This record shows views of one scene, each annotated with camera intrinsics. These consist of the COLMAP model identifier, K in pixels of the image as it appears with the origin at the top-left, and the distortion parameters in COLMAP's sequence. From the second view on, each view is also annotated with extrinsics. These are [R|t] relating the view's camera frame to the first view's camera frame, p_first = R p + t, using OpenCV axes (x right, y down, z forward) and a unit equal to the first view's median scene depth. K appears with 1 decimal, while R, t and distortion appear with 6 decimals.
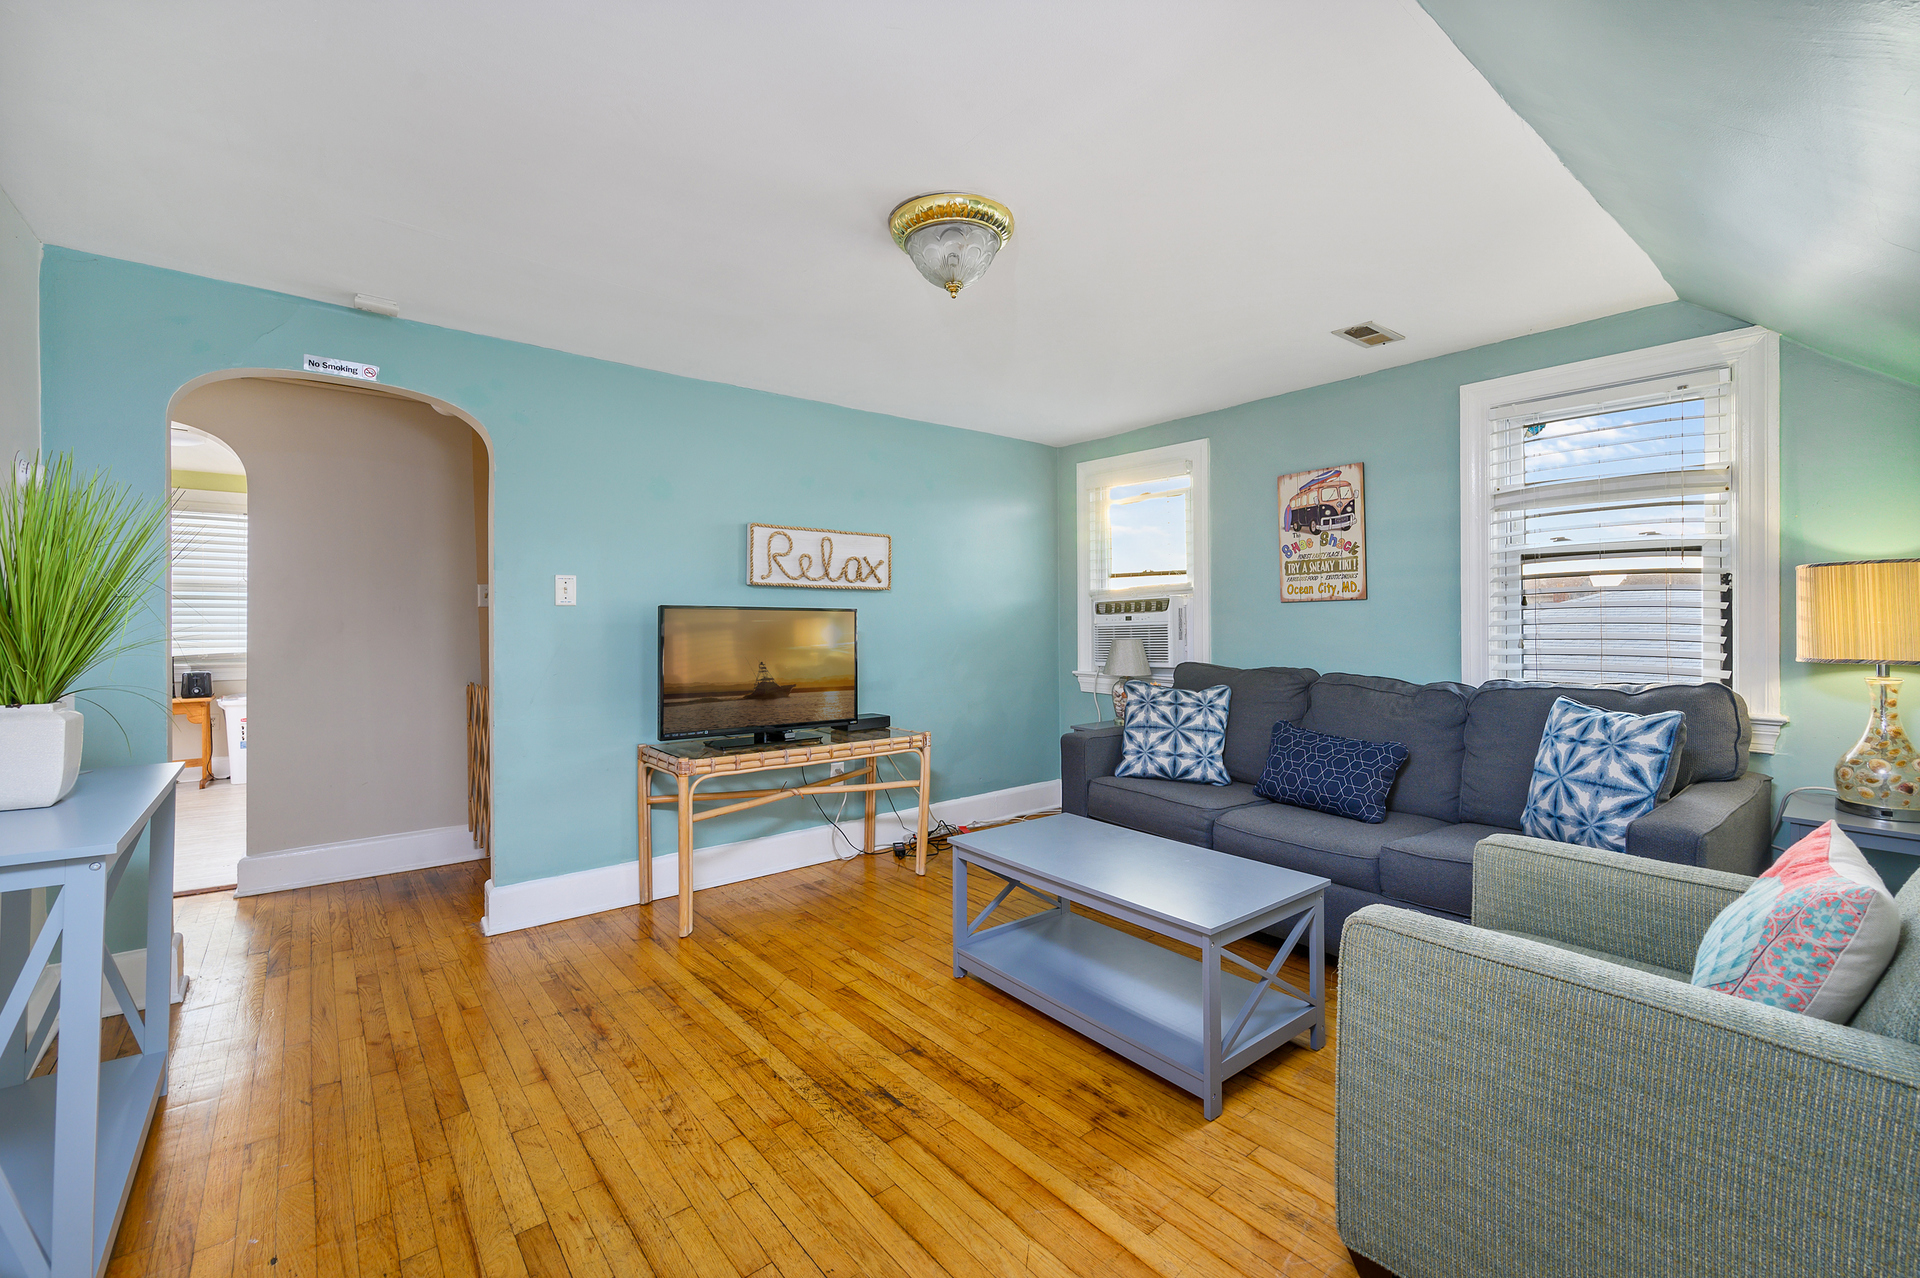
lens RADIAL K [[789.1, 0, 960.0], [0, 789.1, 639.0], [0, 0, 1]] dist [-0.000883, -0.000155]
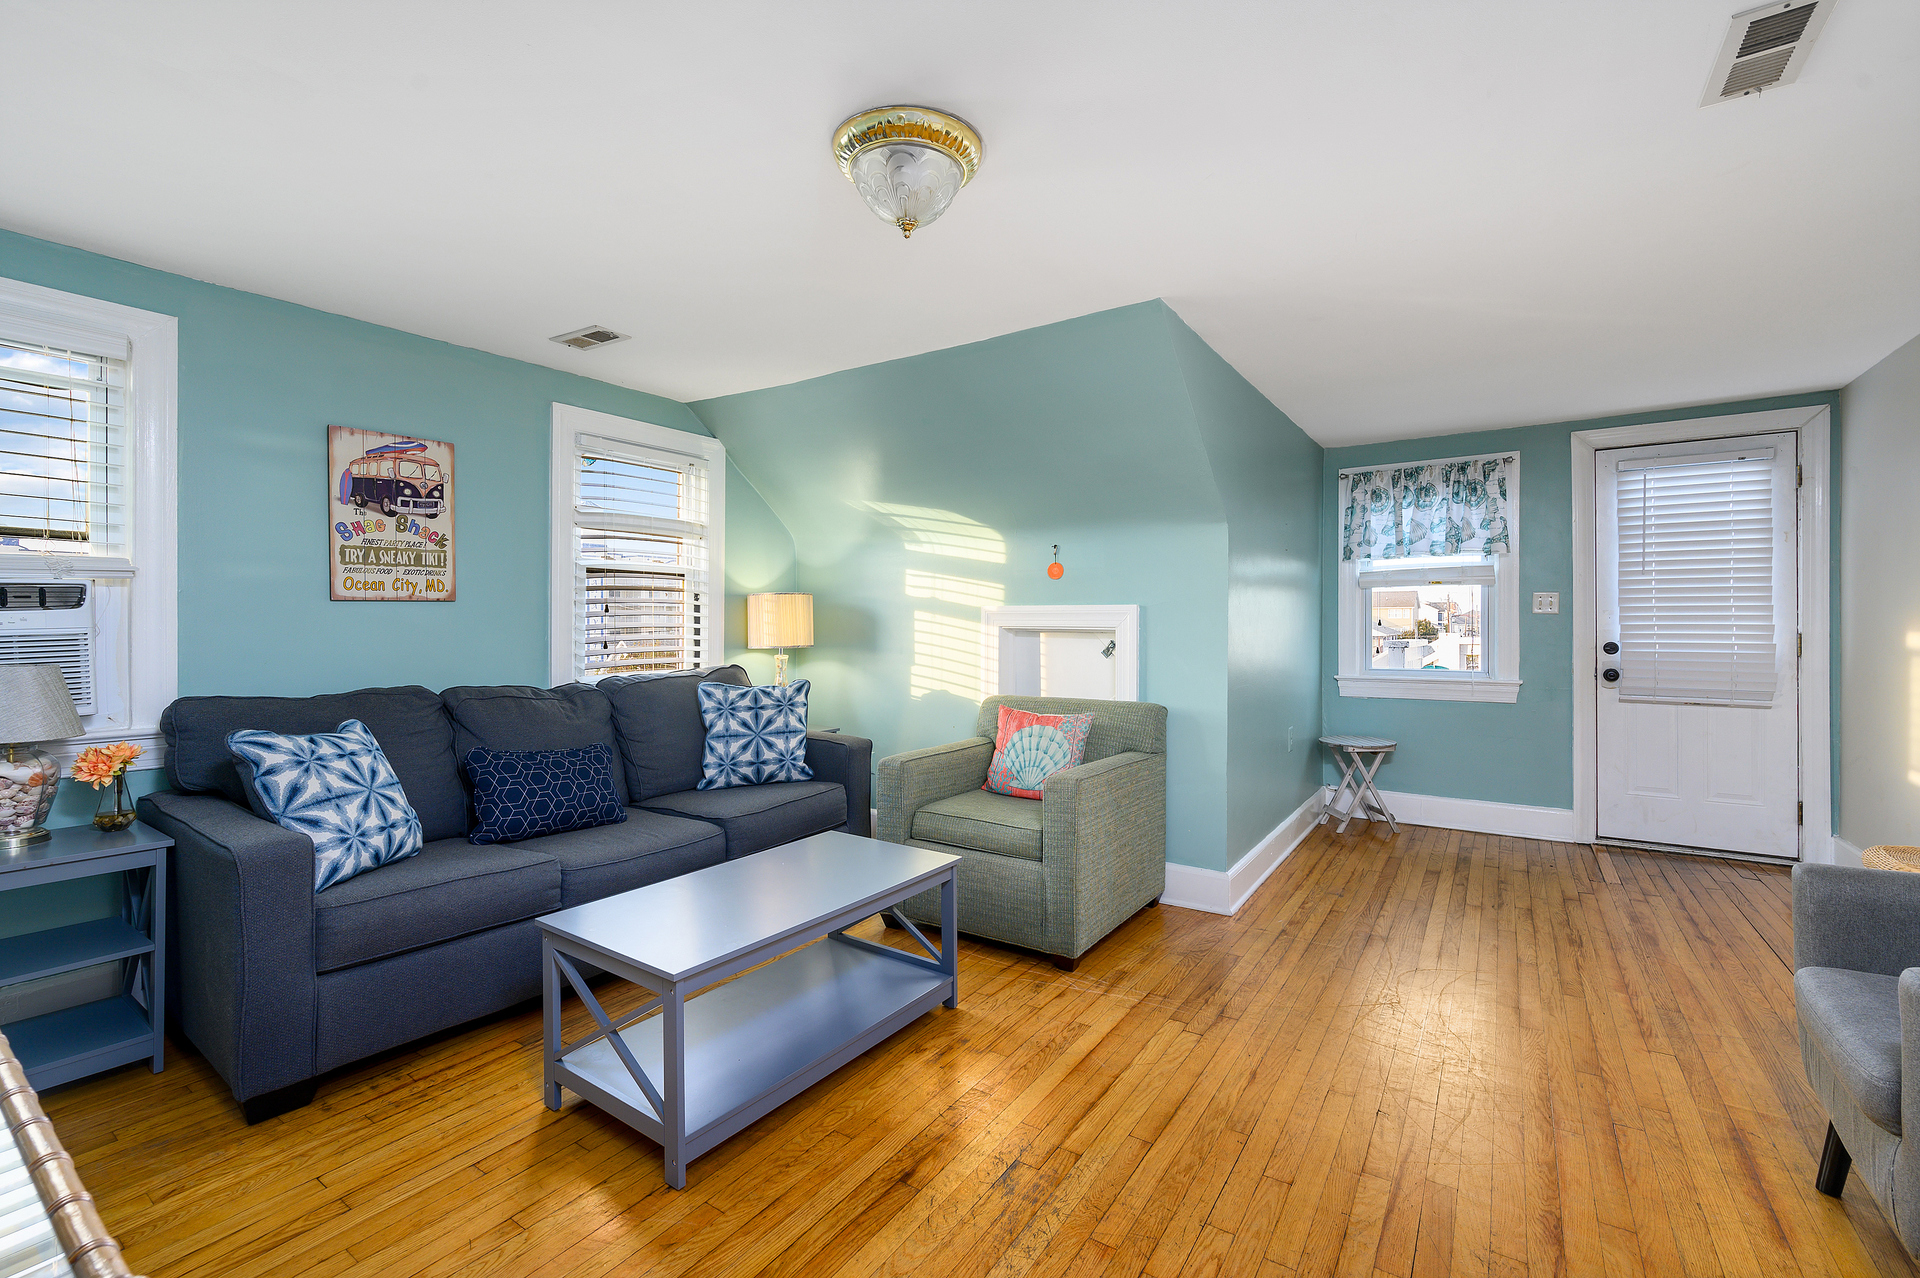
lens RADIAL K [[833.6, 0, 960.0], [0, 833.6, 639.0], [0, 0, 1]] dist [-0.009352, 0.000128]
pose [[-0.284938, -0.011118, 0.958482, -0.515634], [0.028980, 0.999376, 0.020208, -0.010628], [-0.958108, 0.033535, -0.284438, 0.711633]]
